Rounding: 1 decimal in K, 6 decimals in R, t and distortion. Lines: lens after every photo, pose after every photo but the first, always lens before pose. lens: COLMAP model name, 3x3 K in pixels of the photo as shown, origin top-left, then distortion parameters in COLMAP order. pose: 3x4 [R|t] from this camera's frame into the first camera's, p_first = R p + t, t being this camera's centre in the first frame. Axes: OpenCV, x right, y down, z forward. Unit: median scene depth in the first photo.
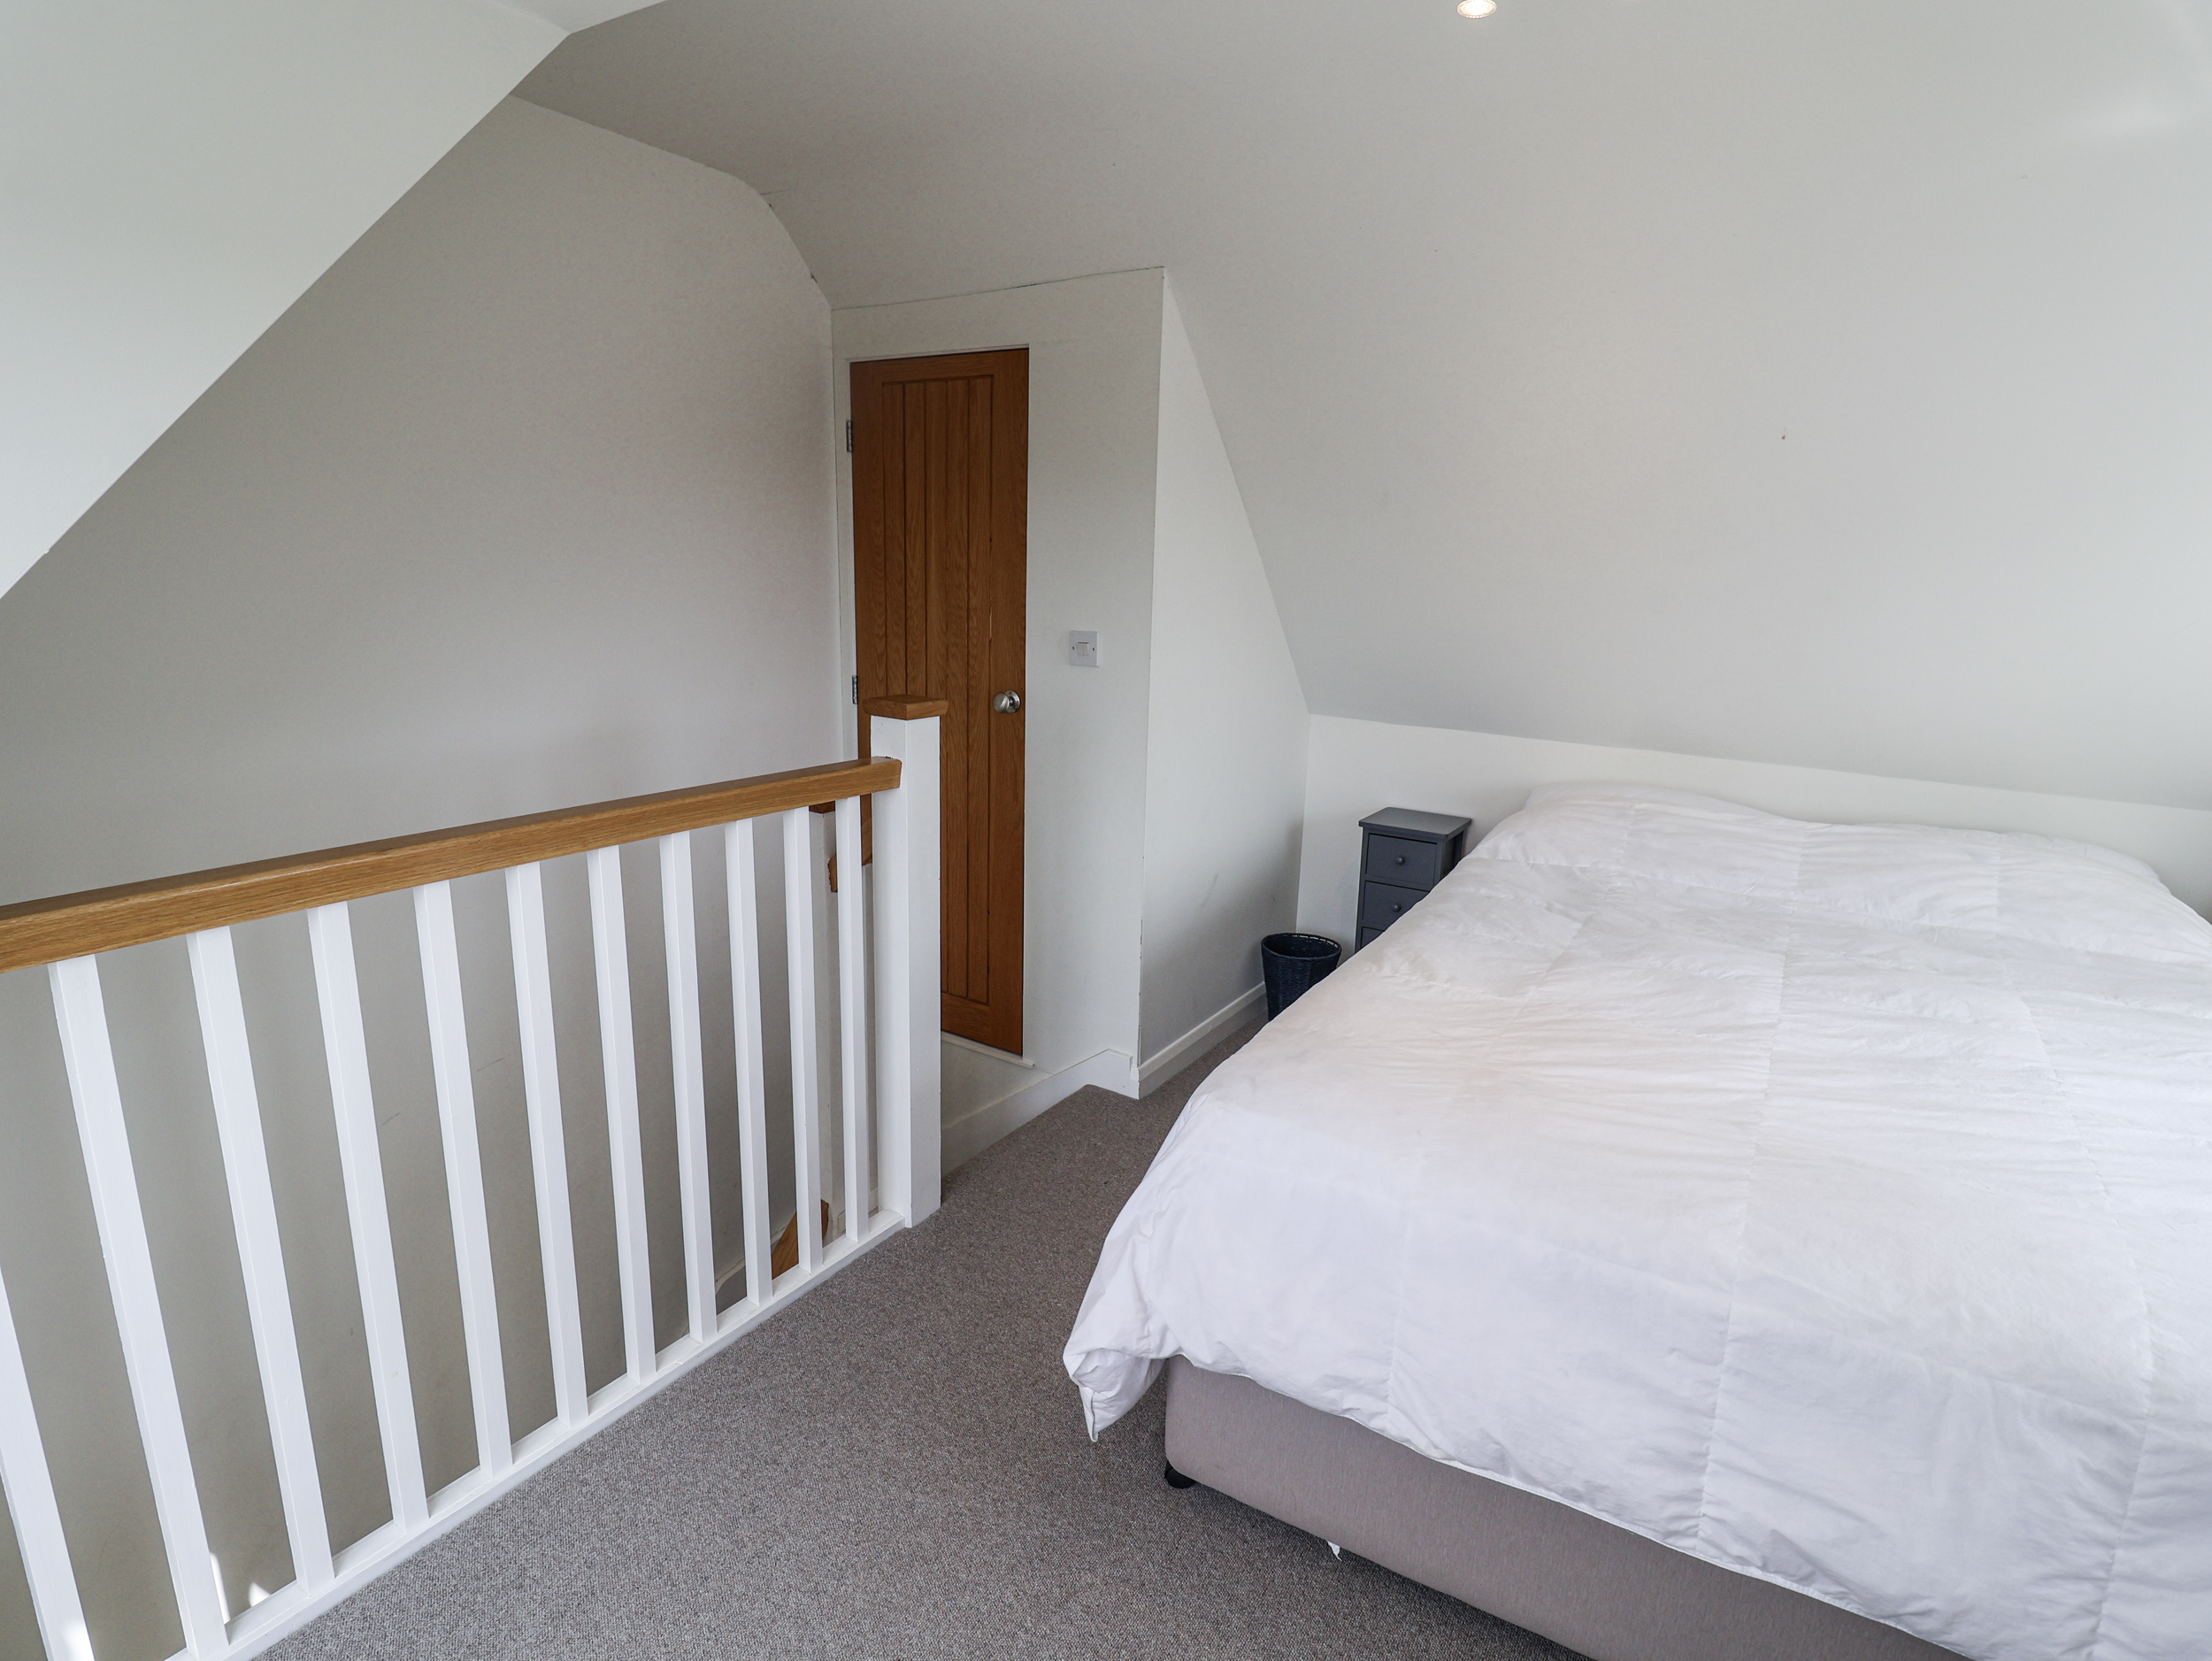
lens RADIAL K [[1145.9, 0, 1125.5], [0, 1145.9, 818.2], [0, 0, 1]] dist [0.002595, -0.015802]
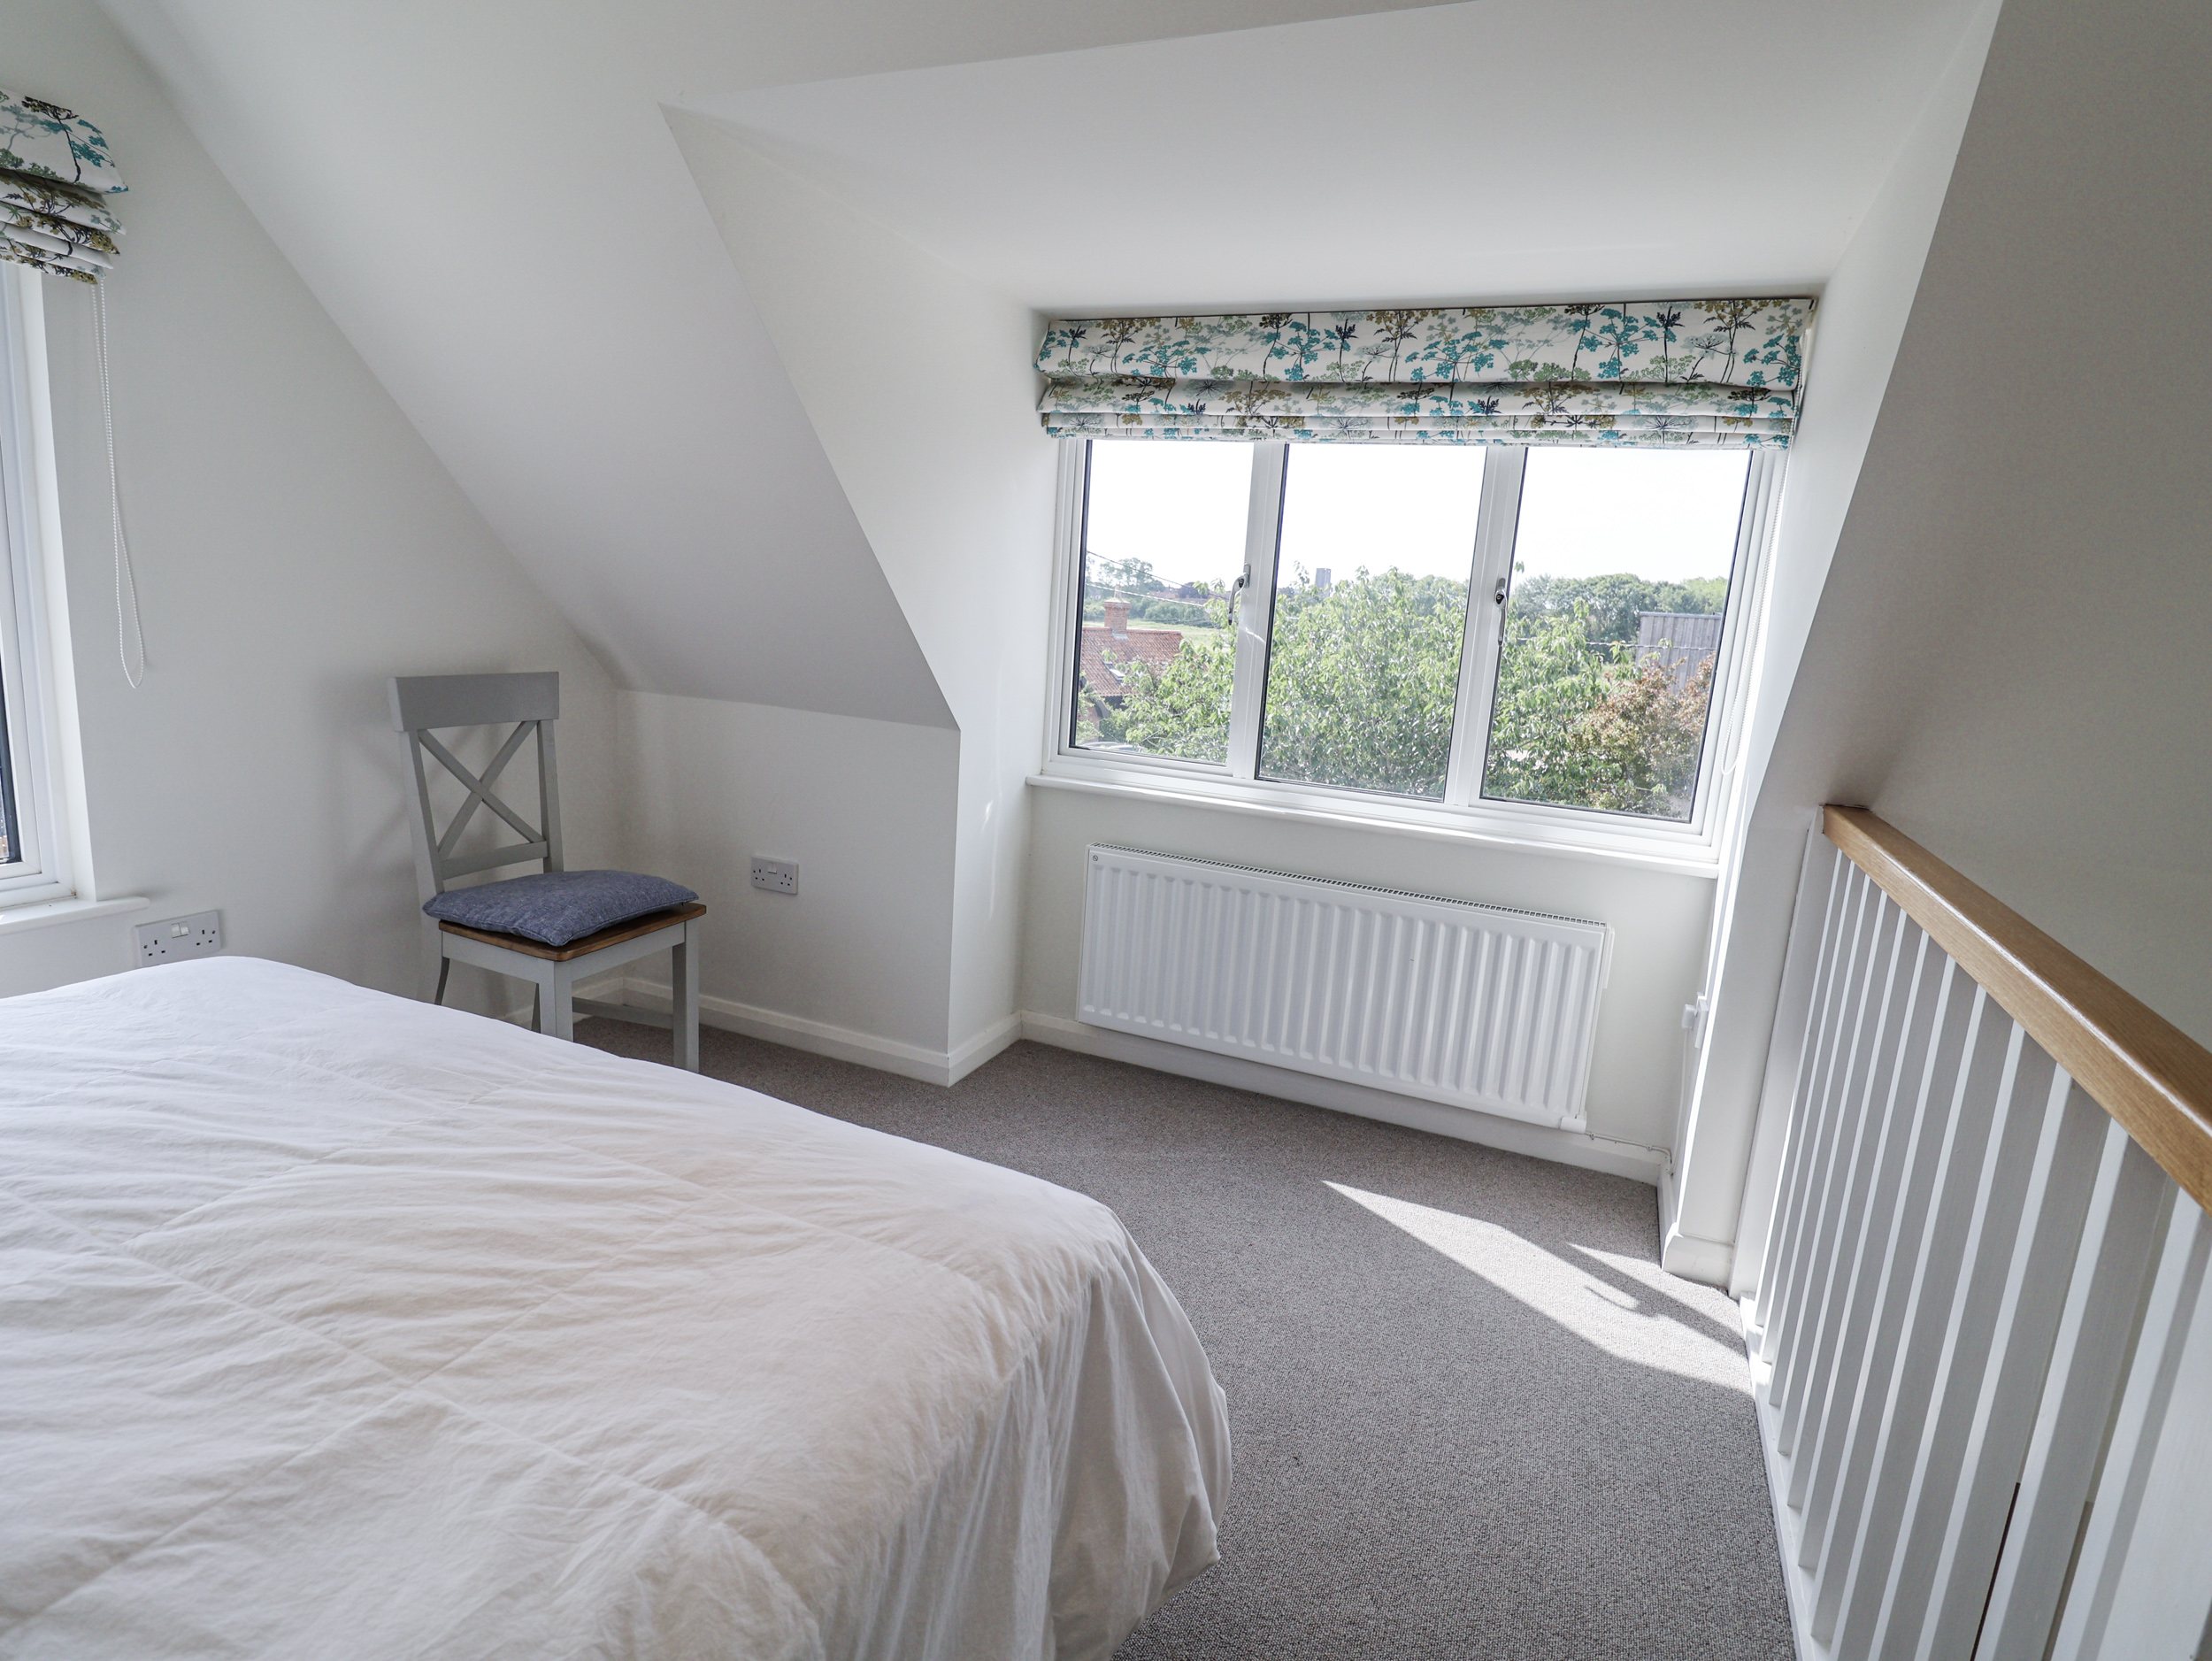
lens RADIAL K [[1145.9, 0, 1125.5], [0, 1145.9, 818.2], [0, 0, 1]] dist [0.002595, -0.015802]
pose [[-0.982233, -0.066952, -0.175315, 0.210687], [-0.130466, 0.915125, 0.381477, -0.279999], [0.134894, 0.397572, -0.907601, 1.615608]]
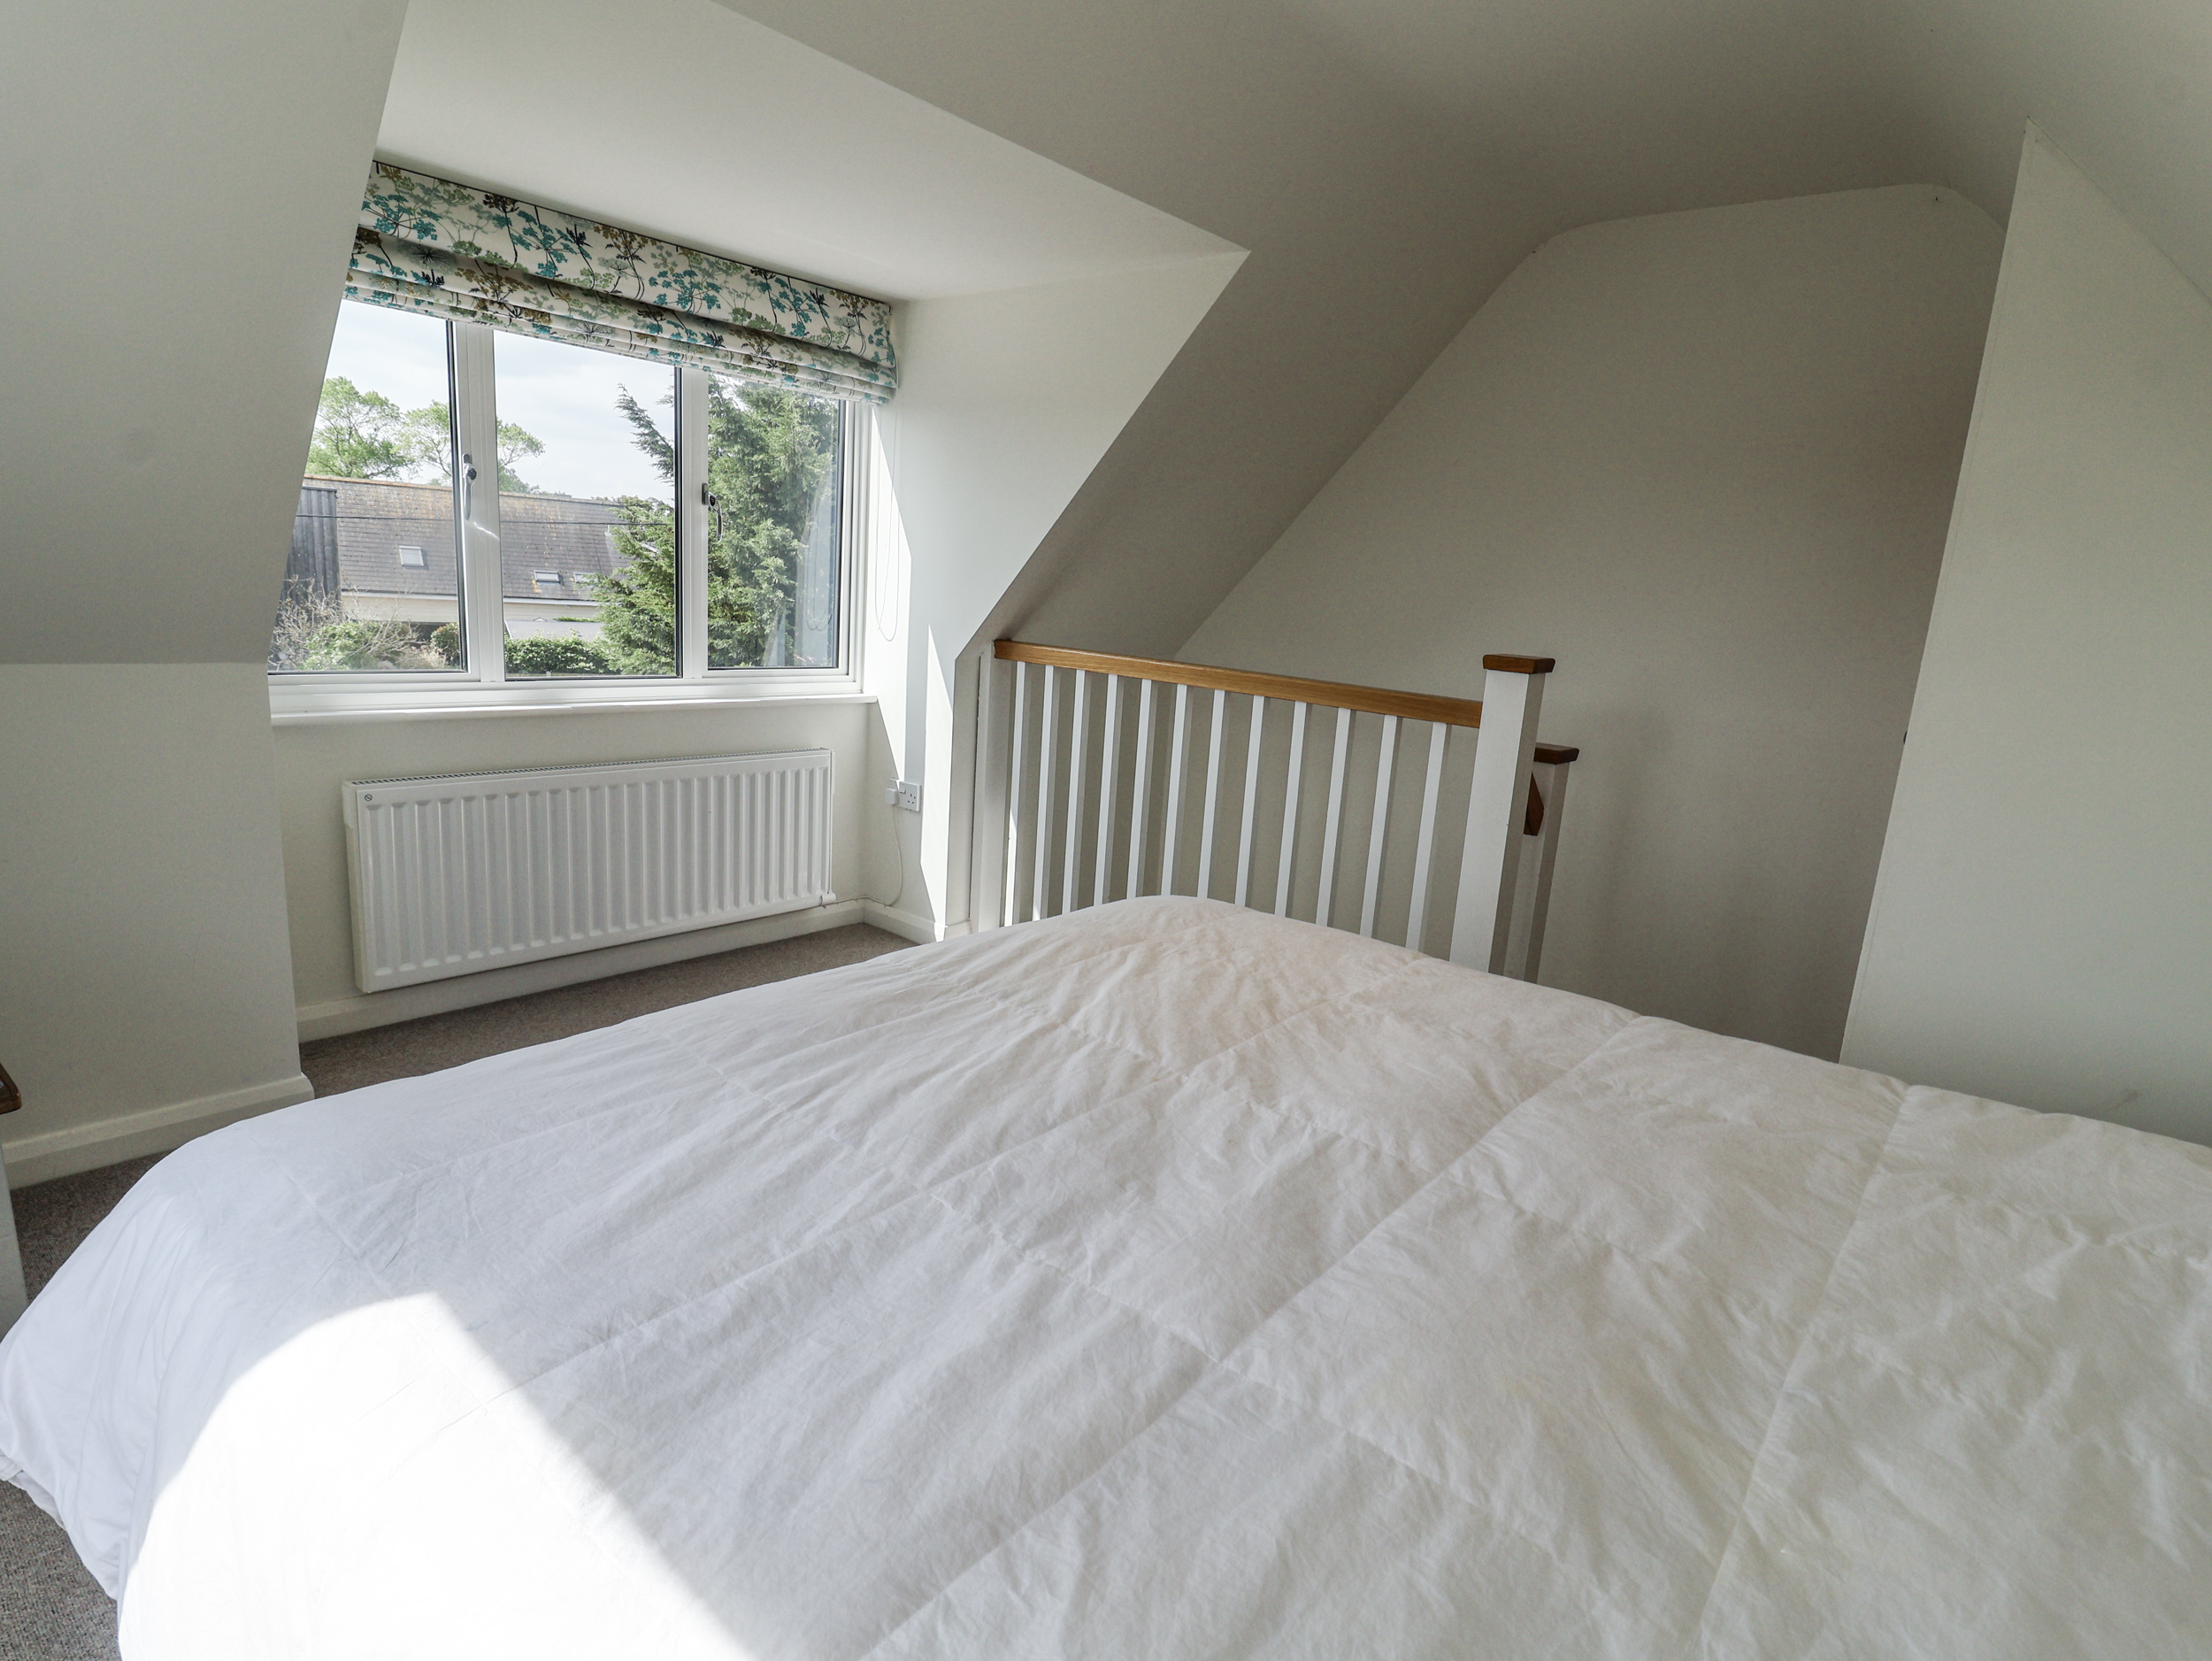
lens RADIAL K [[1145.9, 0, 1125.5], [0, 1145.9, 818.2], [0, 0, 1]] dist [0.002595, -0.015802]
pose [[-0.138654, 0.161555, -0.977075, 1.368769], [-0.288860, 0.937107, 0.195937, -0.088002], [0.947278, 0.309405, -0.083267, 1.069990]]
